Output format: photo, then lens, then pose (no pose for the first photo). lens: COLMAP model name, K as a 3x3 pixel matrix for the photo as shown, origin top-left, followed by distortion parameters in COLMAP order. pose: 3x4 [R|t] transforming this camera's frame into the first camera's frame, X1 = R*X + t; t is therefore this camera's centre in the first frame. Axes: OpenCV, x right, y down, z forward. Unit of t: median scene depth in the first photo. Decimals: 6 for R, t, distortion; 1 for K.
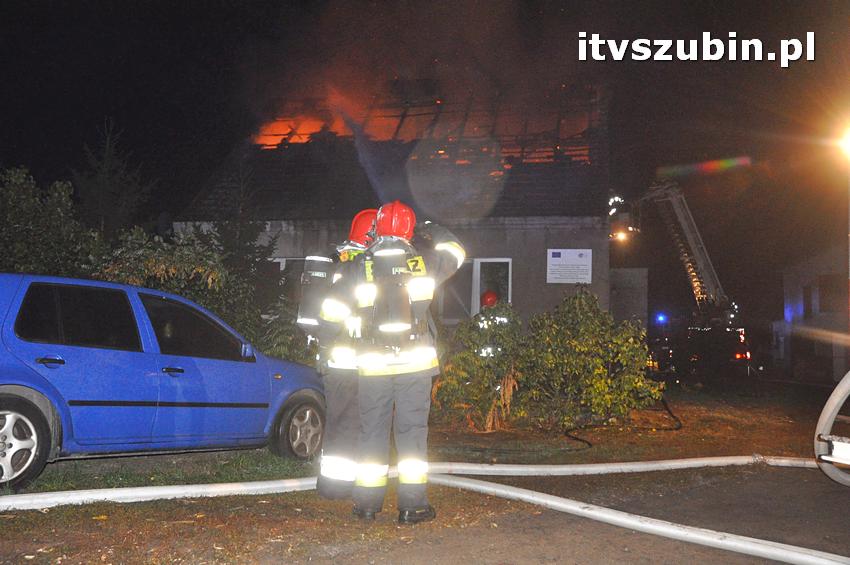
lens RADIAL K [[756.1, 0, 425.0], [0, 756.1, 282.5], [0, 0, 1]] dist [-0.130790, 0.217927]
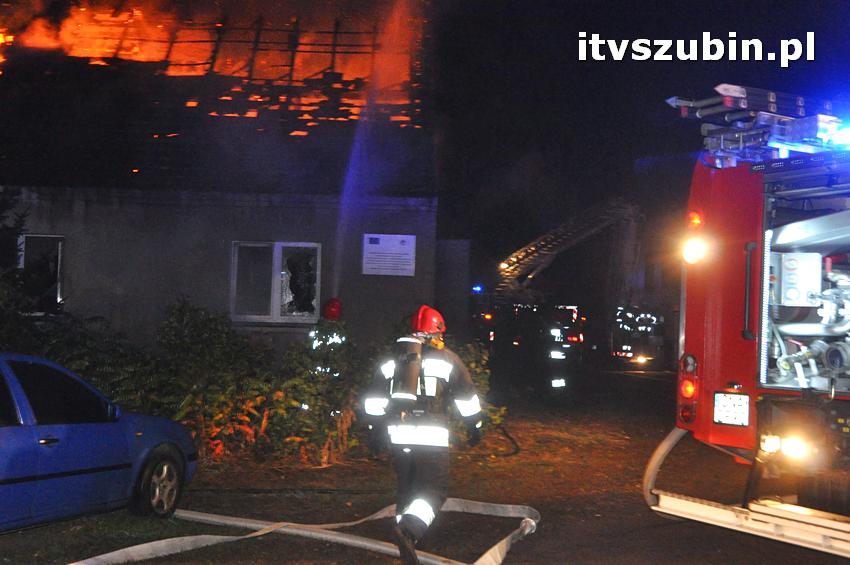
lens RADIAL K [[1040.8, 0, 423.8], [0, 1040.8, 297.4], [0, 0, 1]] dist [0.001525, 0.026282]
pose [[0.965764, 0.001808, 0.259415, -0.119527], [-0.022112, 0.996910, 0.075371, -0.100209], [-0.258477, -0.078527, 0.962820, -0.232425]]
